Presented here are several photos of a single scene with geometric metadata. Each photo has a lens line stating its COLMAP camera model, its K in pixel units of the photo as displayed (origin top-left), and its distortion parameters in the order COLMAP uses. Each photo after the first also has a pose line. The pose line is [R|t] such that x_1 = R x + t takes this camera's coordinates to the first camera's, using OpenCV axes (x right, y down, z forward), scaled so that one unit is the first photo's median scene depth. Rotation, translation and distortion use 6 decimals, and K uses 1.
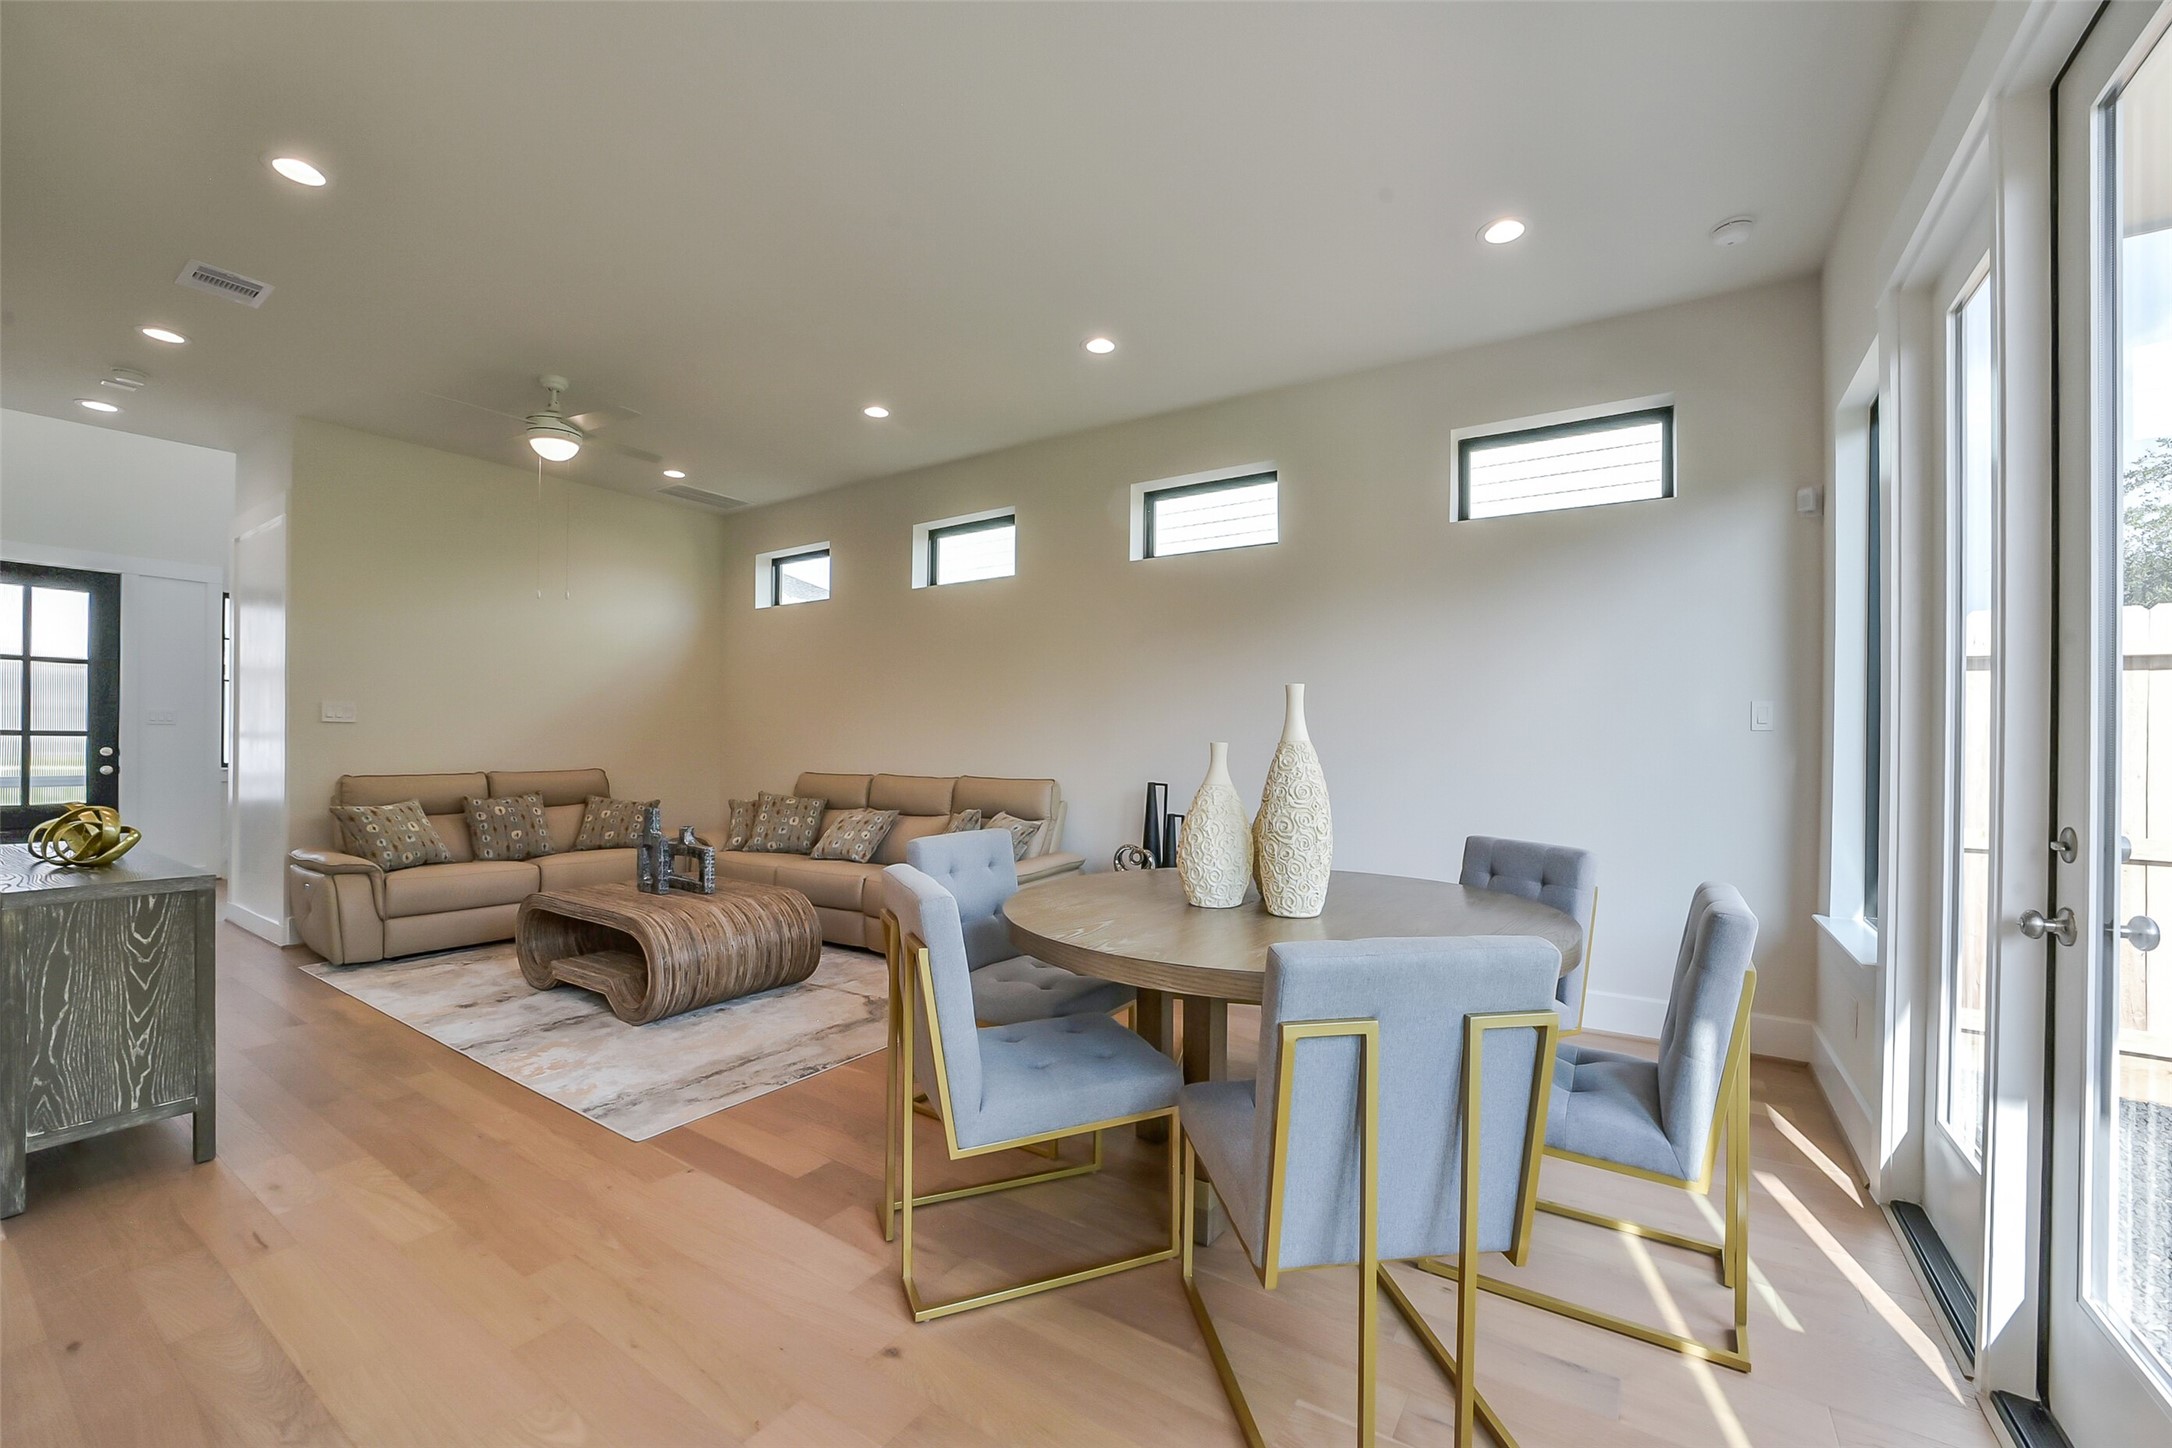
lens RADIAL K [[859.8, 0, 1080.5], [0, 859.8, 743.4], [0, 0, 1]] dist [-0.035793, 0.008069]
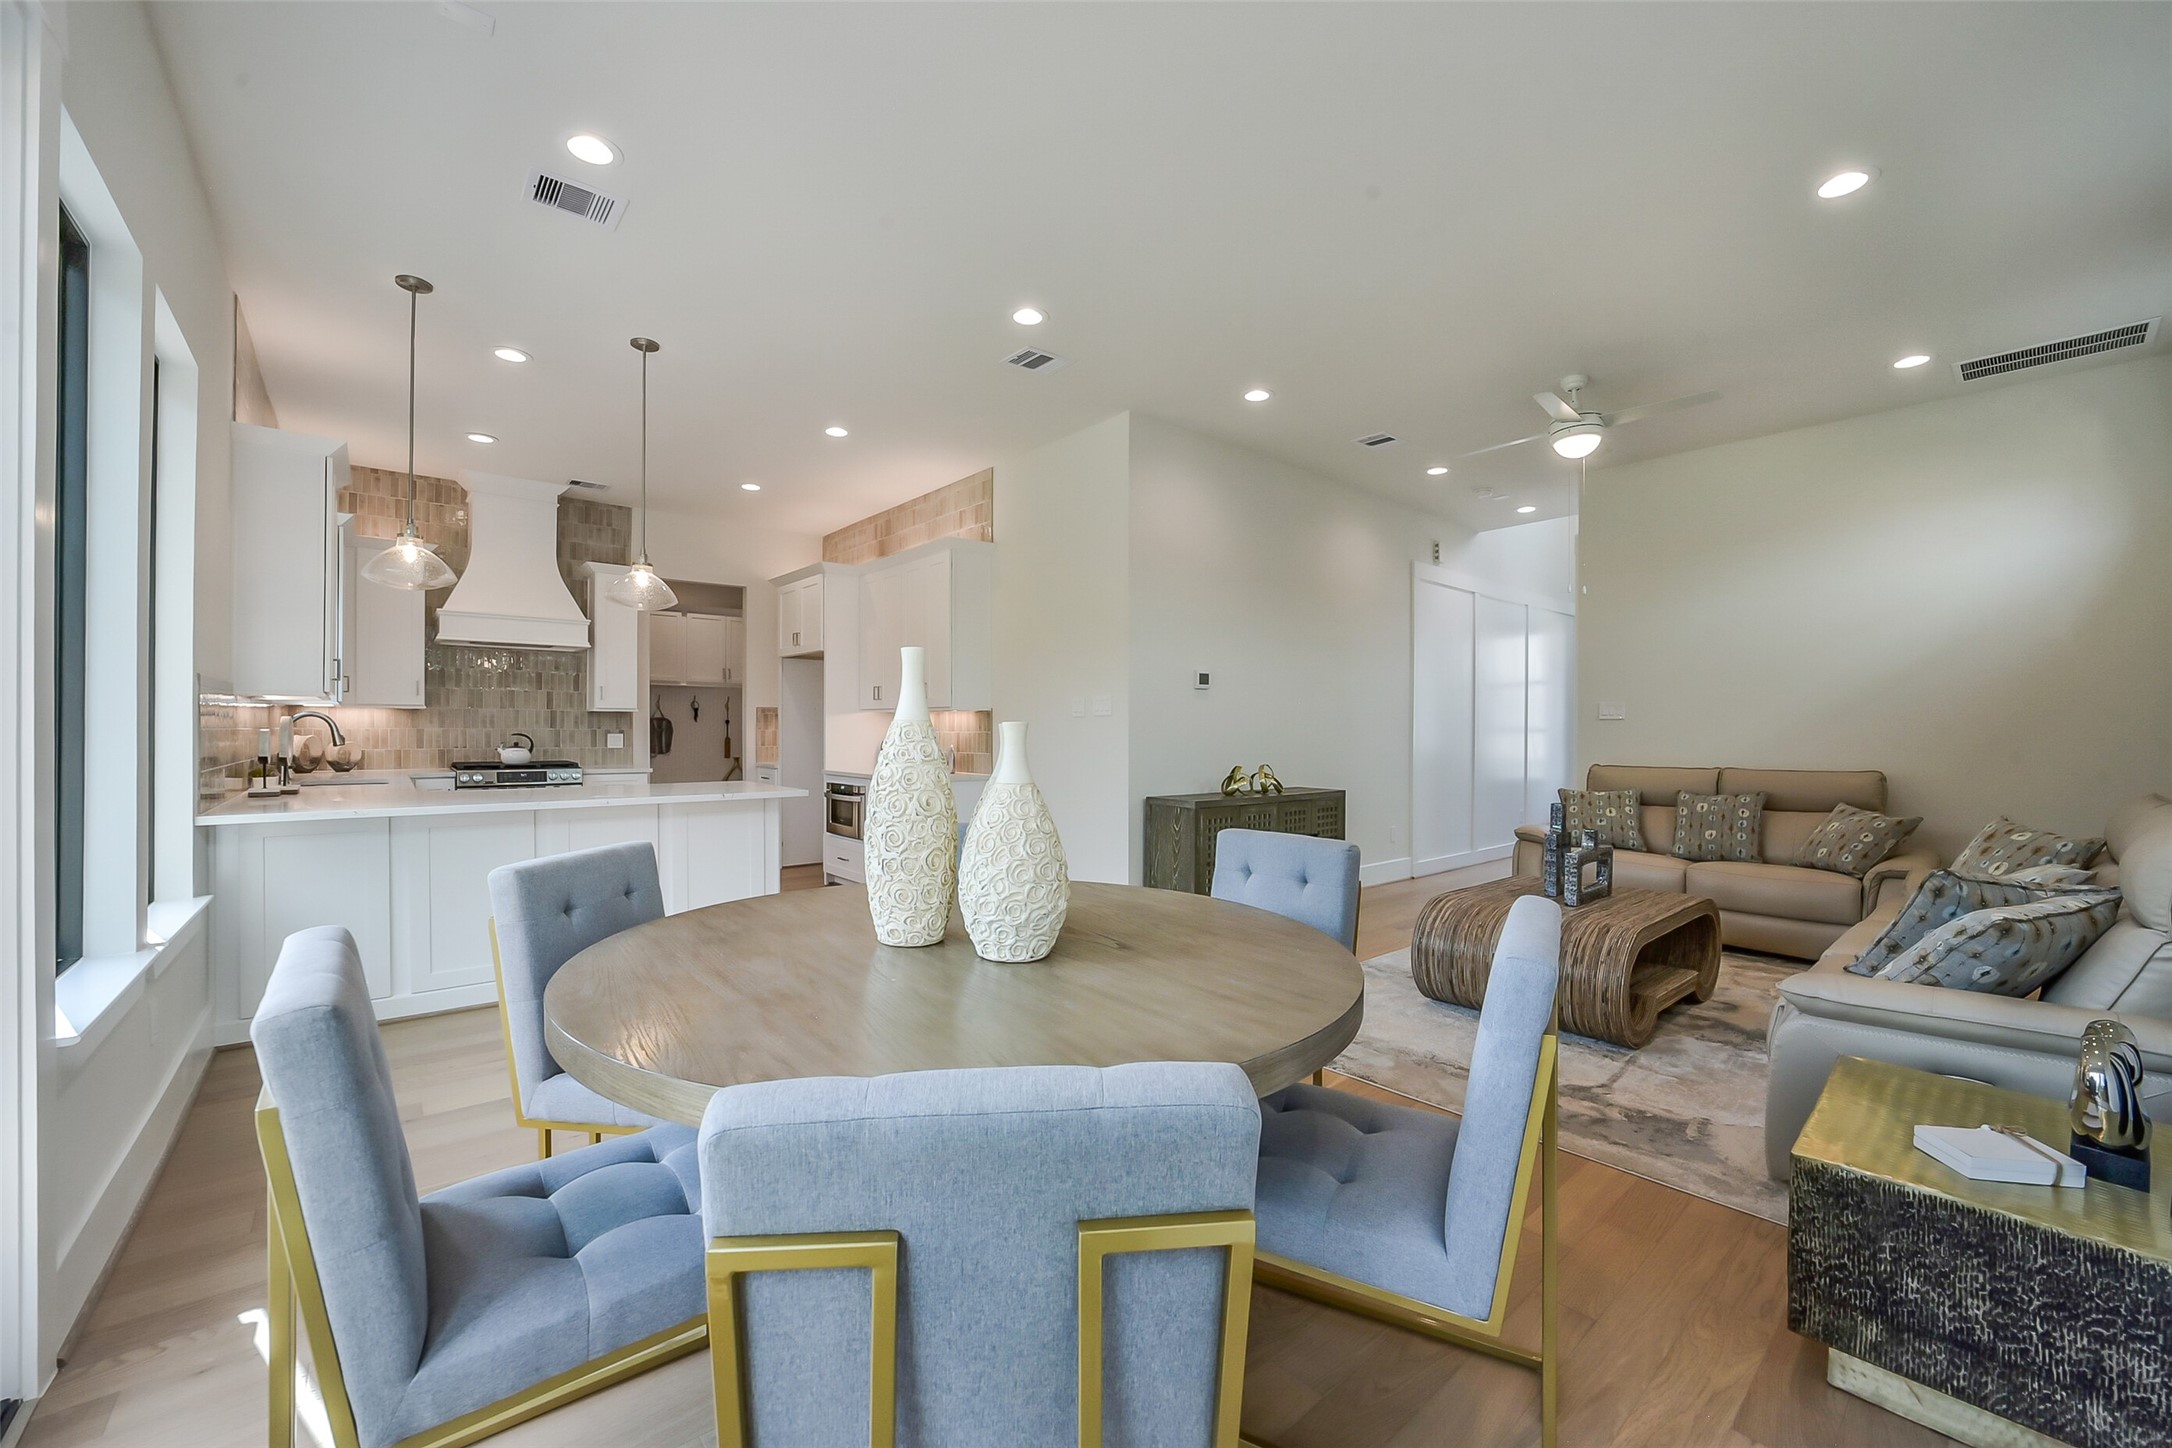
lens RADIAL K [[859.8, 0, 1086.7], [0, 859.8, 733.0], [0, 0, 1]] dist [-0.035793, 0.008069]
pose [[-0.277933, -0.011398, -0.960533, 0.527090], [-0.003305, 0.999935, -0.010910, 0.009826], [0.960595, 0.000142, -0.277952, 0.744299]]
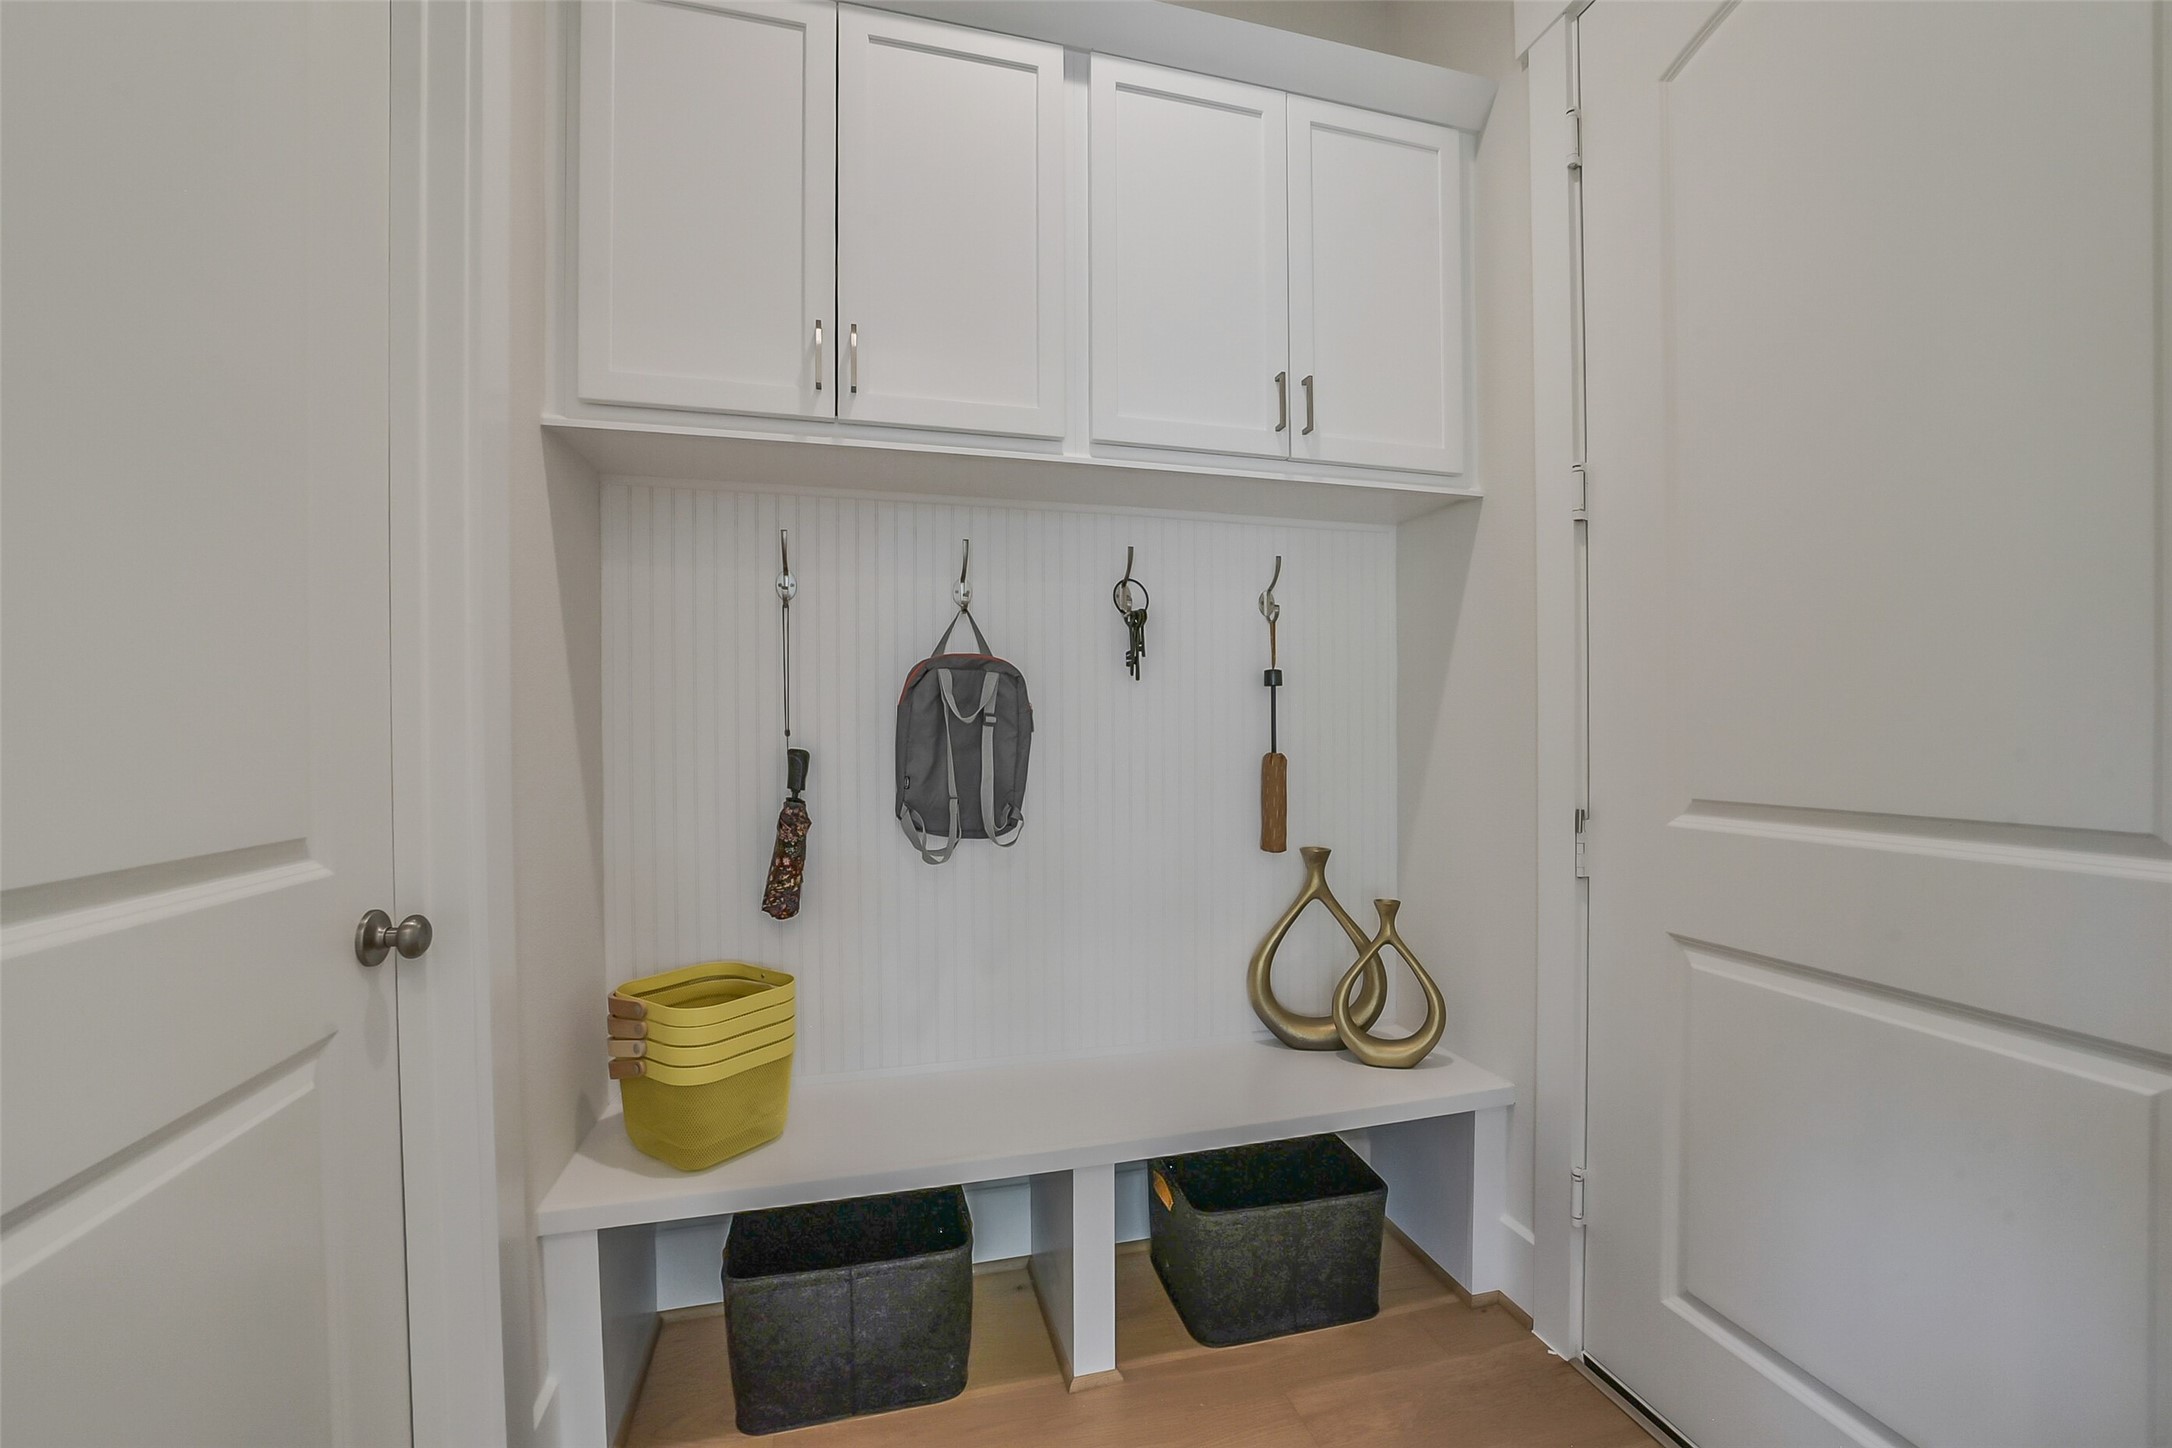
lens RADIAL K [[859.8, 0, 1070.5], [0, 859.8, 745.8], [0, 0, 1]] dist [-0.035793, 0.008069]
pose [[-0.677017, 0.000613, -0.735967, -0.931618], [-0.003413, 0.999986, 0.003973, -0.005106], [0.735959, 0.005202, -0.677006, -0.537058]]
